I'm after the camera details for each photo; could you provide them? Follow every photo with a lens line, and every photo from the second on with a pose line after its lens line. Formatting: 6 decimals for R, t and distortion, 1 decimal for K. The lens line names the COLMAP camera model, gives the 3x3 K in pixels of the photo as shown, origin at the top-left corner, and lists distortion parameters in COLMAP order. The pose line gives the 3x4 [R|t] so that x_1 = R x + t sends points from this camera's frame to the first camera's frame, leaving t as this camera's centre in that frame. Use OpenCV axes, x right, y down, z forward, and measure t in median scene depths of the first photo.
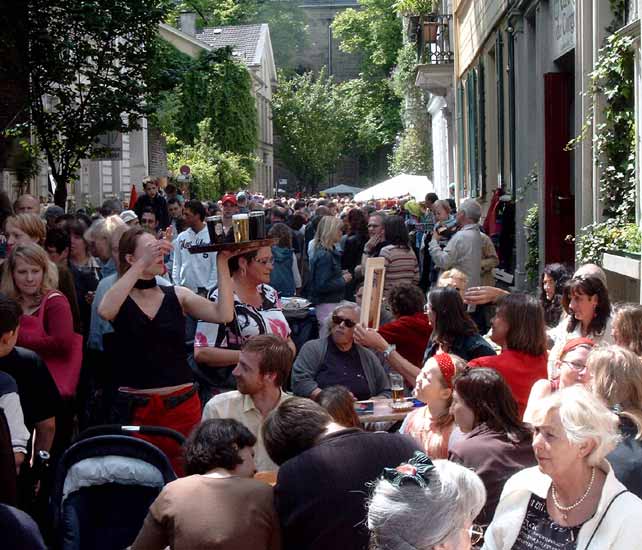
lens RADIAL K [[1229.1, 0, 321.0], [0, 1229.1, 275.0], [0, 0, 1]] dist [-0.134666, -0.181551]
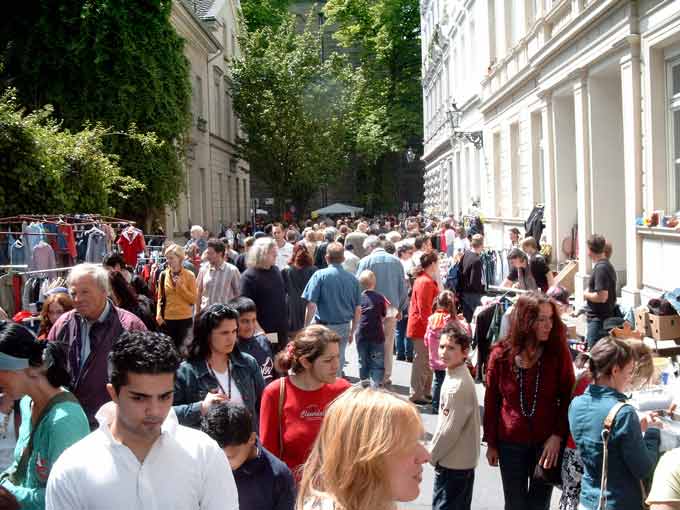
lens RADIAL K [[812.2, 0, 340.0], [0, 812.2, 255.0], [0, 0, 1]] dist [-0.096260, 0.035494]
pose [[0.999396, -0.018179, 0.029632, 0.001220], [0.018583, 0.999737, -0.013407, -0.032878], [-0.029381, 0.013949, 0.999471, 0.477145]]
